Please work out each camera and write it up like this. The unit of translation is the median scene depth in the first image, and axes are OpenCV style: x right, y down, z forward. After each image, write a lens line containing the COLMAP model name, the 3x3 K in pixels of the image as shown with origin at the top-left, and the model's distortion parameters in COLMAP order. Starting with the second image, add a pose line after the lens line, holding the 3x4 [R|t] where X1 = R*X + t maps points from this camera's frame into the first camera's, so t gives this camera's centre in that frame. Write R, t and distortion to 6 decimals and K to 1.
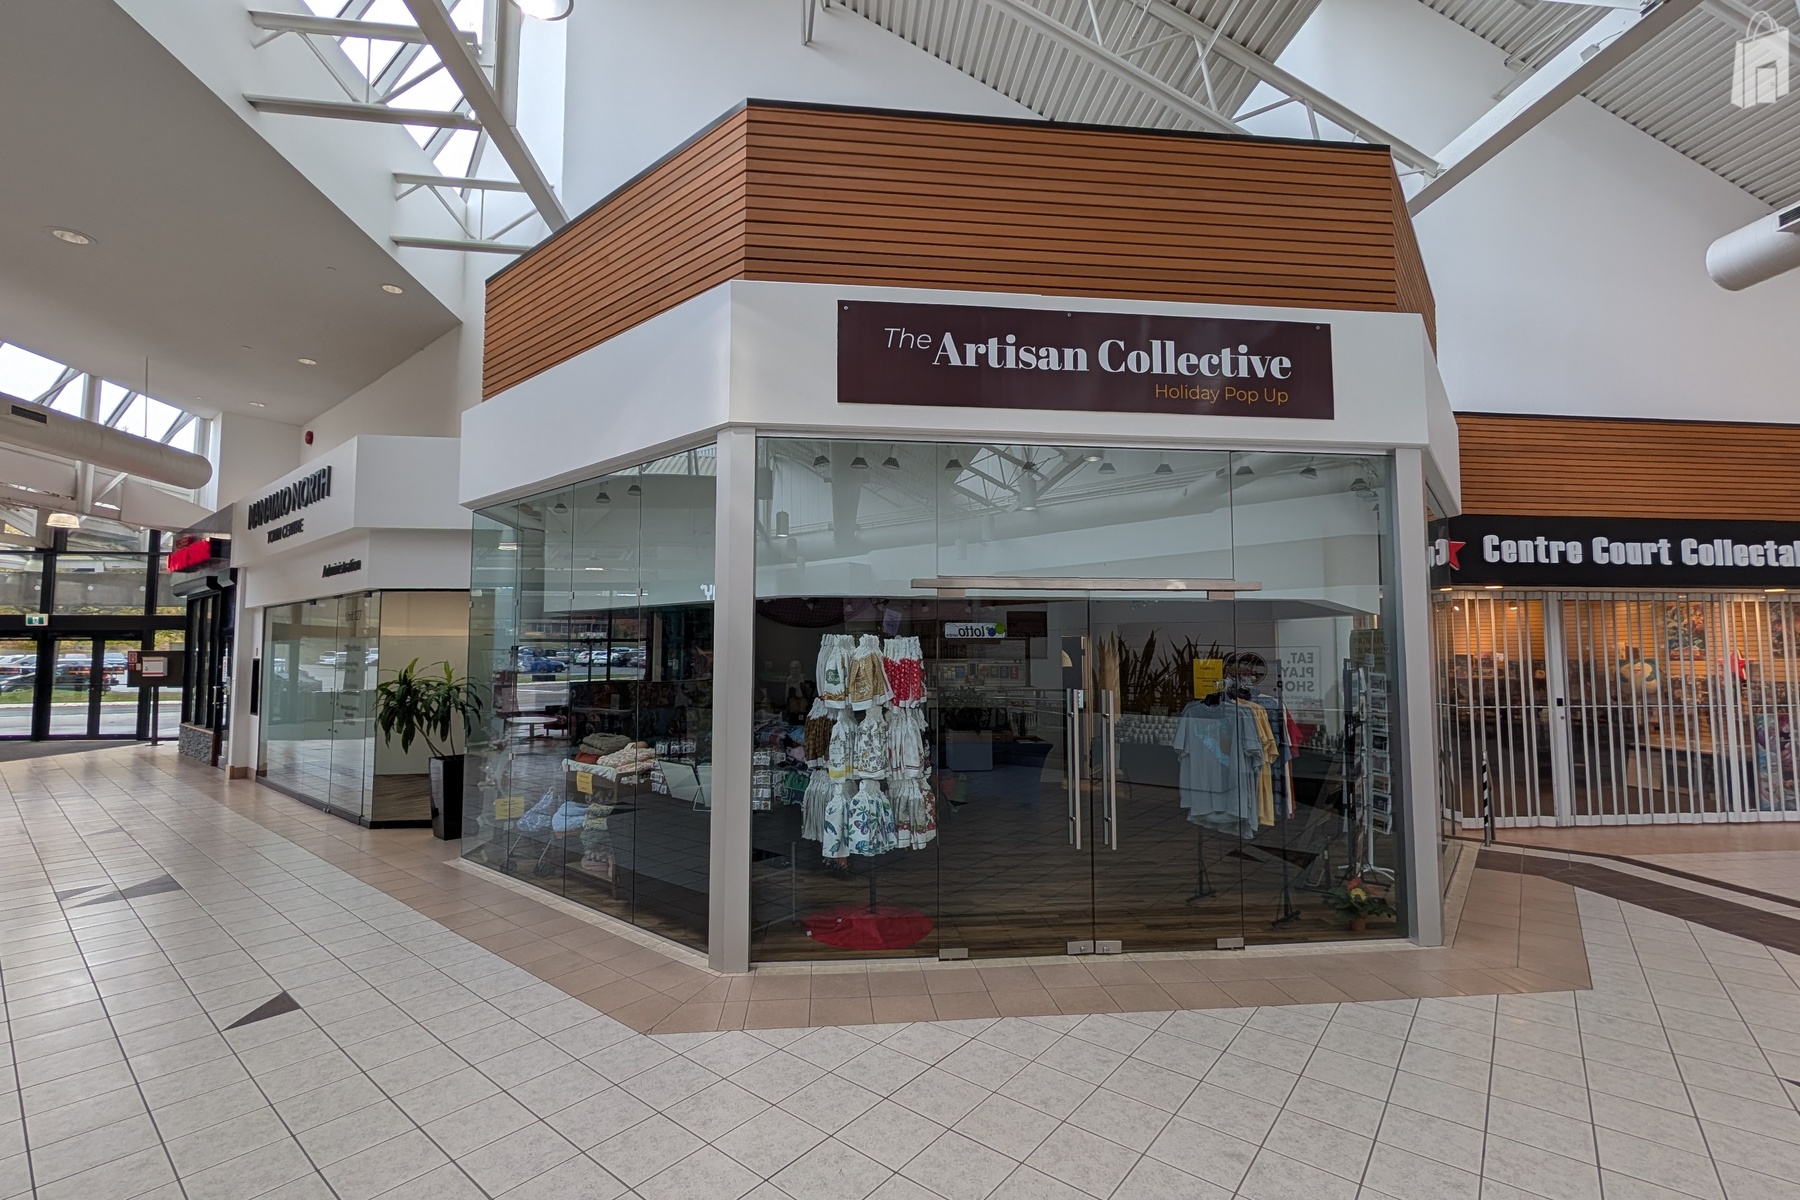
lens RADIAL K [[771.4, 0, 900.2], [0, 771.4, 608.1], [0, 0, 1]] dist [-0.001804, 0.001018]
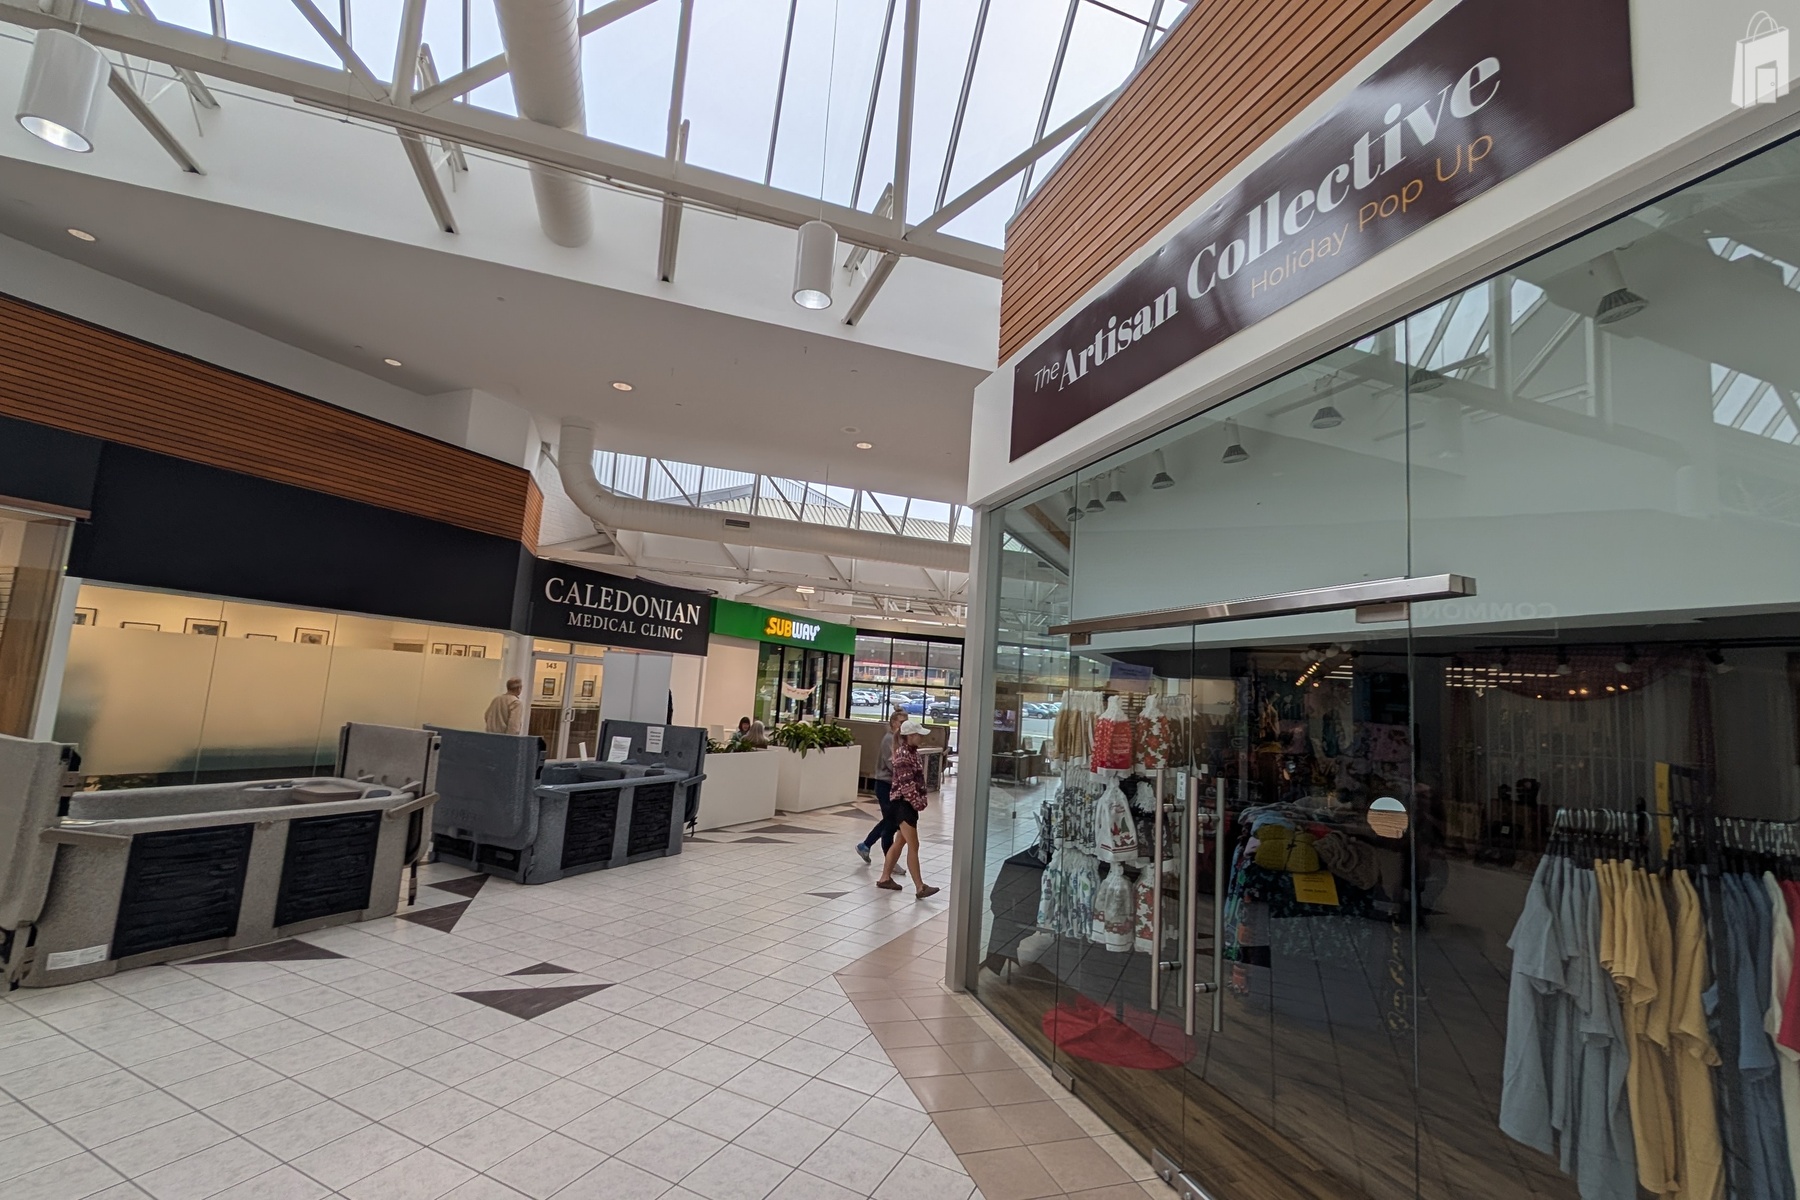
lens RADIAL K [[771.4, 0, 899.7], [0, 771.4, 607.7], [0, 0, 1]] dist [-0.001804, 0.001018]
pose [[0.232102, -0.099088, -0.967631, 0.795441], [-0.004624, 0.994674, -0.102966, 0.031741], [0.972680, 0.028373, 0.230408, 0.568715]]
